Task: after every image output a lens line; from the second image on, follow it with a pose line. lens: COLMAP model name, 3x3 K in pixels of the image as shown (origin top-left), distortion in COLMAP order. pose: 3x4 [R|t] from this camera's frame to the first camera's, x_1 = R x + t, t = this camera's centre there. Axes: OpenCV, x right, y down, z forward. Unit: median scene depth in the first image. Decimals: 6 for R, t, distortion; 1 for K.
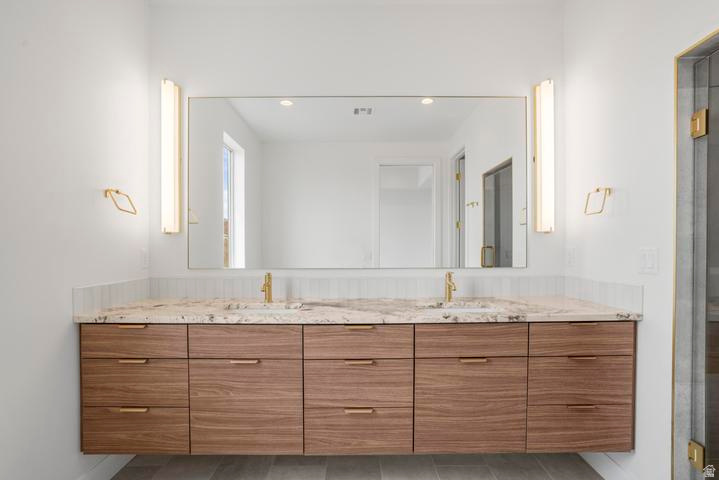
lens RADIAL K [[389.9, 0, 355.3], [0, 389.9, 249.9], [0, 0, 1]] dist [-0.019015, 0.008076]
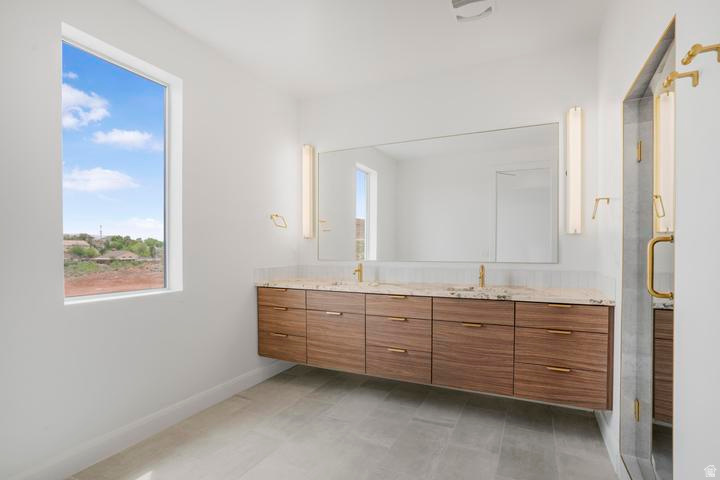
lens RADIAL K [[390.5, 0, 360.4], [0, 390.5, 241.7], [0, 0, 1]] dist [-0.019015, 0.008076]
pose [[0.898259, -0.004712, -0.439441, 0.567612], [-0.001920, 0.999891, -0.014646, -0.003496], [0.439462, 0.013999, 0.898152, -0.487496]]
